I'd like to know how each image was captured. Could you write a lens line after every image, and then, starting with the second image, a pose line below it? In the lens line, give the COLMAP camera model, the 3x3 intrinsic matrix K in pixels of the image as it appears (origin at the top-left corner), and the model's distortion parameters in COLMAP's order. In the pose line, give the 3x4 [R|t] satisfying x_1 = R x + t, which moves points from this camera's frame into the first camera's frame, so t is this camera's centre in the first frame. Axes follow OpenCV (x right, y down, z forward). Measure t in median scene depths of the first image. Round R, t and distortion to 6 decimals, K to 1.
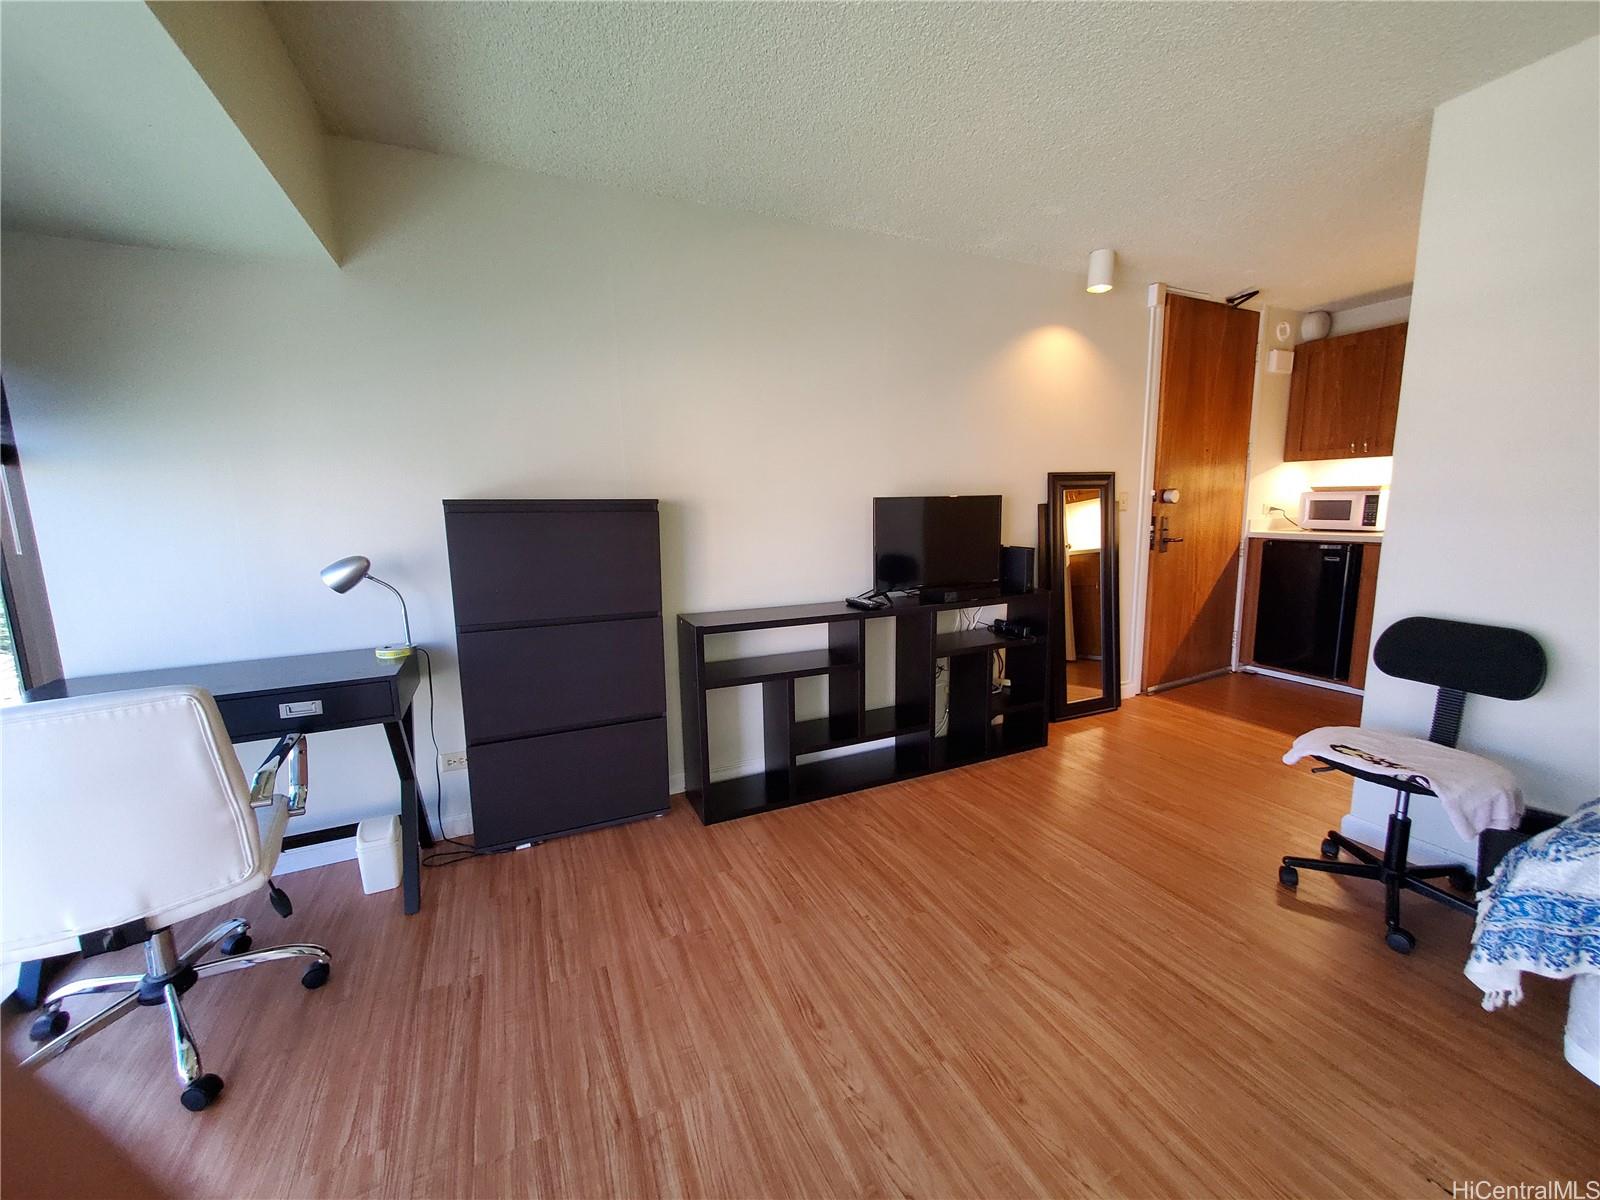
lens RADIAL K [[634.6, 0, 810.9], [0, 634.6, 592.8], [0, 0, 1]] dist [-0.006179, 0.000190]
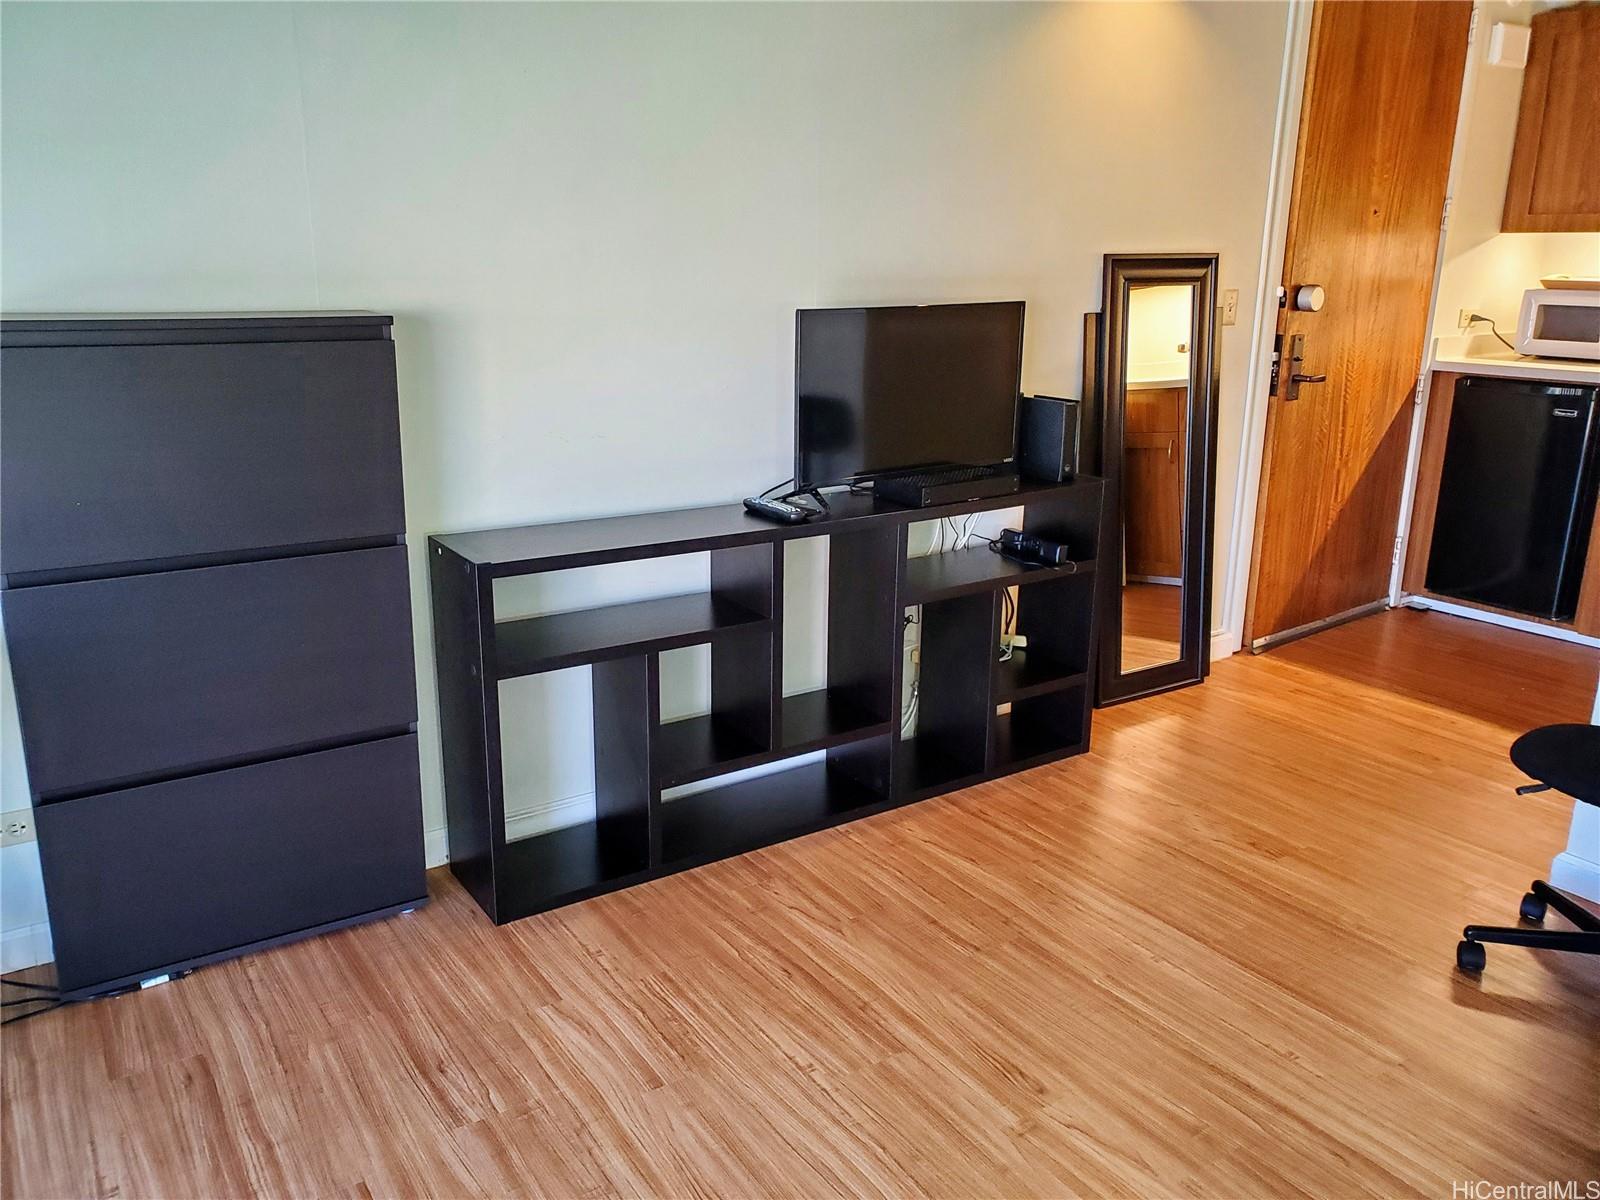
lens RADIAL K [[1237.6, 0, 792.1], [0, 1237.6, 607.7], [0, 0, 1]] dist [-0.001614, -0.005715]
pose [[0.989794, -0.017464, 0.141428, -0.066953], [-0.001118, 0.991480, 0.130257, -0.046058], [-0.142498, -0.129086, 0.981341, -0.052458]]
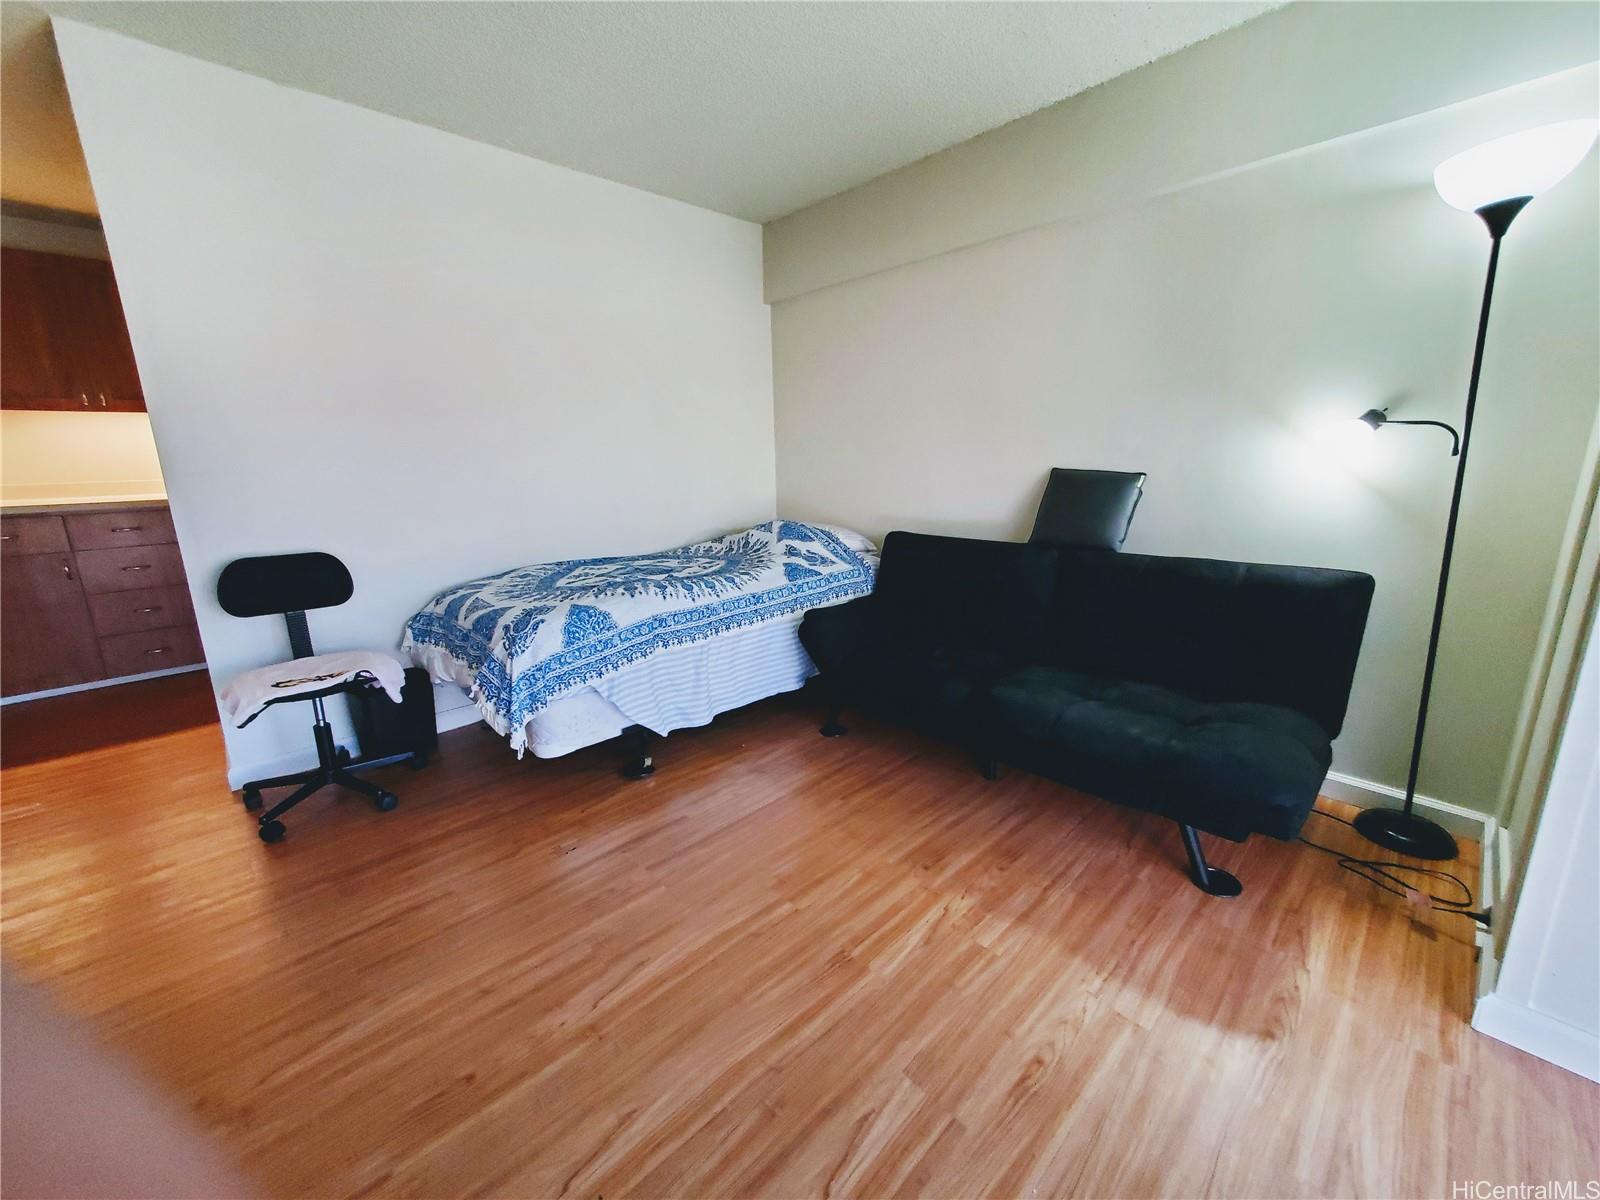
lens RADIAL K [[634.6, 0, 800.4], [0, 634.6, 594.0], [0, 0, 1]] dist [-0.006179, 0.000190]
pose [[-0.321302, -0.191267, 0.927460, -0.323798], [0.160390, 0.954249, 0.252356, -0.021378], [-0.933295, 0.229838, -0.275925, 0.372865]]
